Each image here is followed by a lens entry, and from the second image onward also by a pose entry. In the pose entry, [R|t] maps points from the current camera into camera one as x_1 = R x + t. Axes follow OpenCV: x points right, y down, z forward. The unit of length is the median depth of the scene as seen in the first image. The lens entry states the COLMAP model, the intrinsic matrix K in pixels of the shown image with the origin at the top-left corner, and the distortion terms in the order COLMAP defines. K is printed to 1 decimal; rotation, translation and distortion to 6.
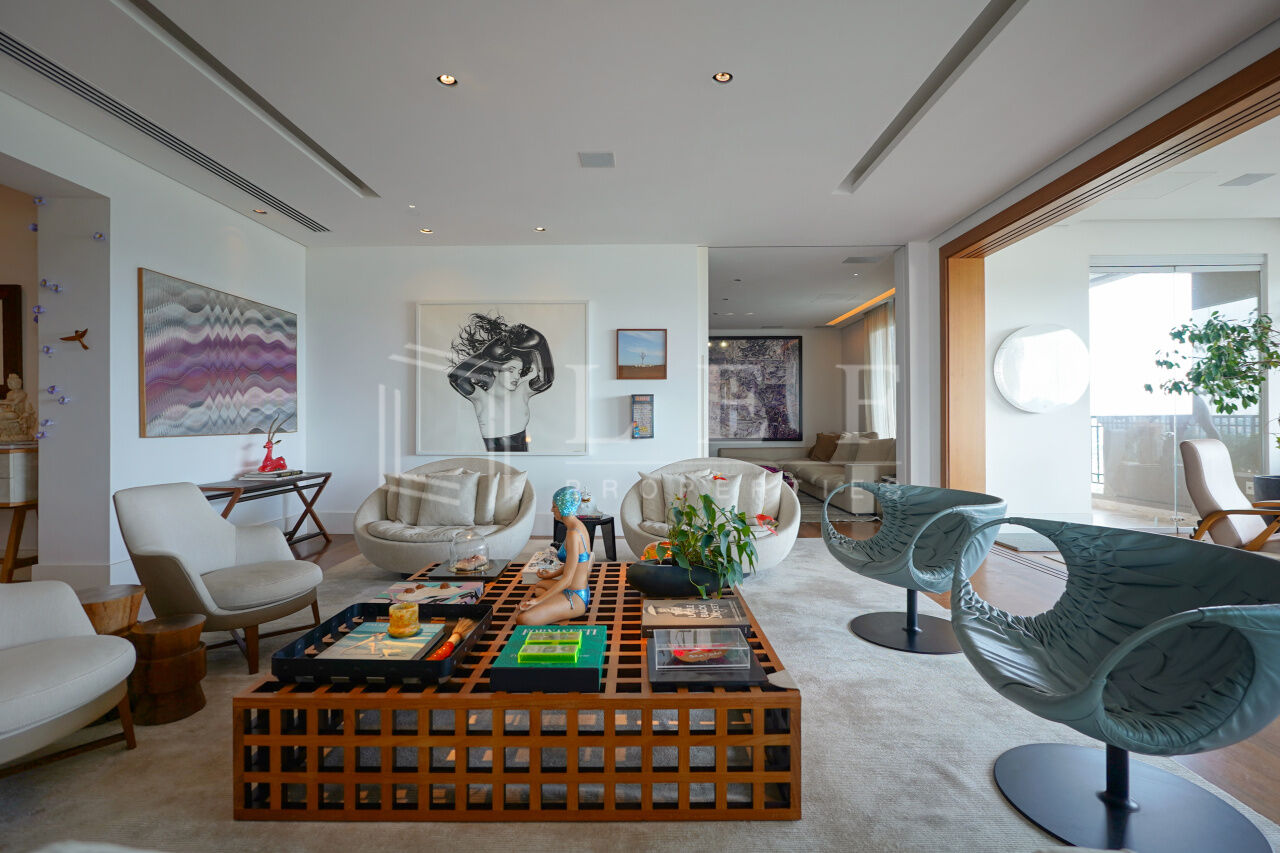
lens RADIAL K [[593.4, 0, 644.1], [0, 593.4, 426.8], [0, 0, 1]] dist [-0.016015, 0.000368]
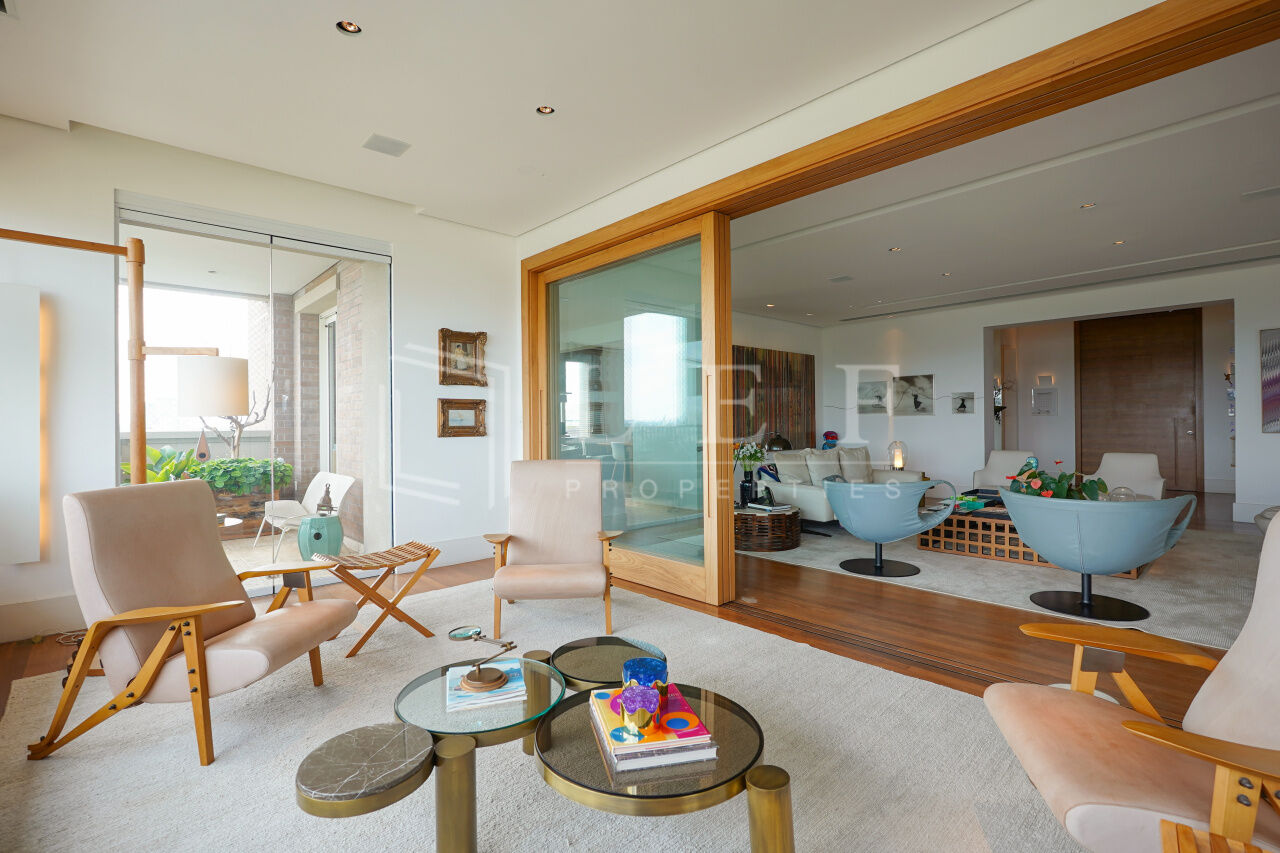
lens RADIAL K [[596.3, 0, 640.0], [0, 596.3, 426.5], [0, 0, 1]] dist [0.000123, 0.000793]
pose [[-0.718182, 0.012885, -0.695736, 1.143022], [0.009058, 0.999917, 0.009168, -0.021573], [0.695796, 0.000283, -0.718239, 0.709010]]
